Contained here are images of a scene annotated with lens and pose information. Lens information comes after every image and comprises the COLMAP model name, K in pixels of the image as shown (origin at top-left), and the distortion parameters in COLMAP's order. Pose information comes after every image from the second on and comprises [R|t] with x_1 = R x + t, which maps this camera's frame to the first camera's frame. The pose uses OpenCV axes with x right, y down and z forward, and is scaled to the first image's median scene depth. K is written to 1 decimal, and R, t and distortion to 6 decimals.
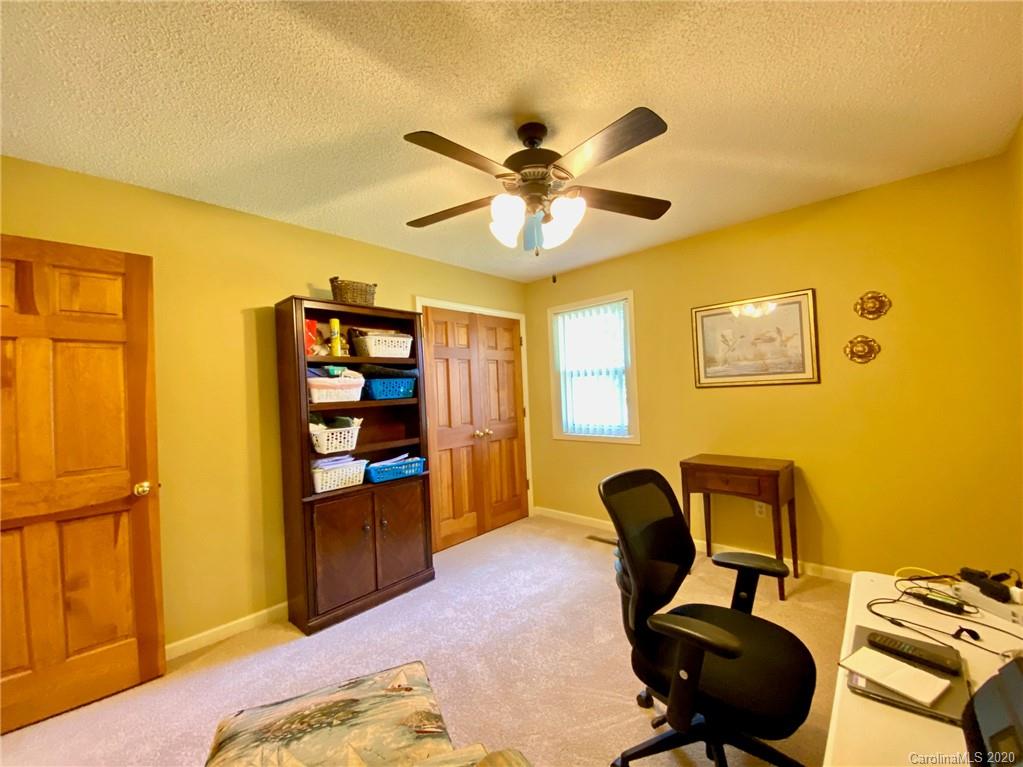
lens RADIAL K [[414.9, 0, 507.6], [0, 414.9, 383.7], [0, 0, 1]] dist [0.026167, -0.025796]
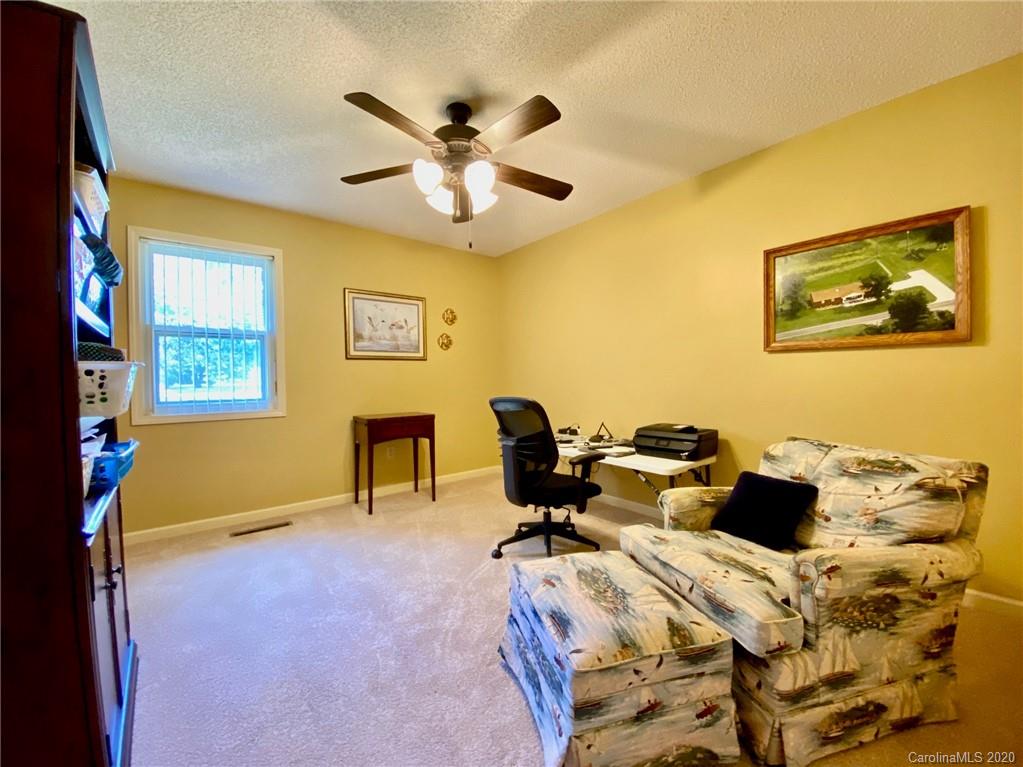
lens RADIAL K [[414.9, 0, 507.6], [0, 414.9, 383.7], [0, 0, 1]] dist [0.026167, -0.025796]
pose [[0.135846, 0.034262, 0.990137, -0.649867], [-0.004626, 0.999413, -0.033948, 0.121831], [-0.990719, 0.000031, 0.135925, 0.439429]]
